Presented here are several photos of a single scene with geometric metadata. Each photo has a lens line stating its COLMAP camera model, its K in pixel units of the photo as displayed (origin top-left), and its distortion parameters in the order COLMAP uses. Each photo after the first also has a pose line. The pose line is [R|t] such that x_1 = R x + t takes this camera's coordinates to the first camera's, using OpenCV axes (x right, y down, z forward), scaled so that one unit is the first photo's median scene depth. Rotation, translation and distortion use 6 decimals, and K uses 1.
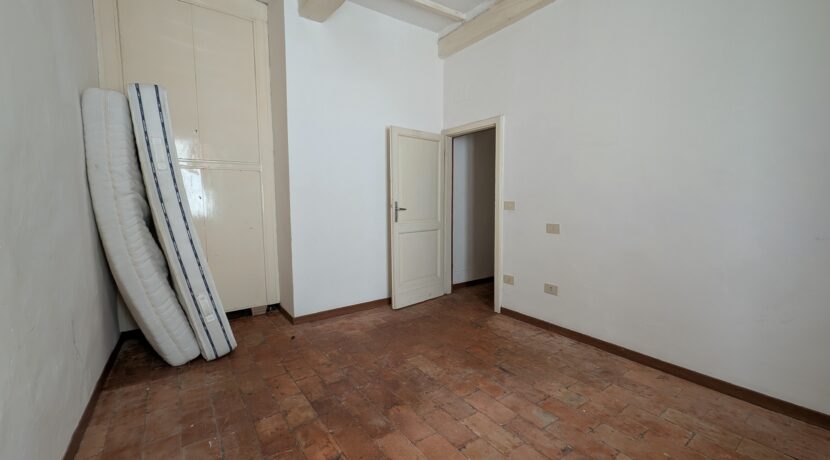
lens RADIAL K [[339.5, 0, 416.7], [0, 339.5, 229.6], [0, 0, 1]] dist [-0.000311, -0.000064]
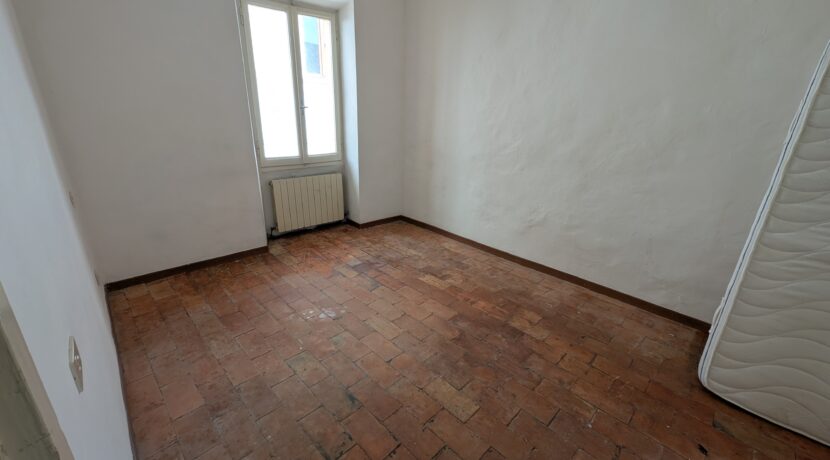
lens RADIAL K [[339.5, 0, 412.0], [0, 339.5, 230.4], [0, 0, 1]] dist [-0.000311, -0.000064]
pose [[-0.988427, 0.035001, -0.147604, 0.245562], [-0.030922, 0.906100, 0.421932, -0.317518], [0.148512, 0.421613, -0.894532, 1.757523]]
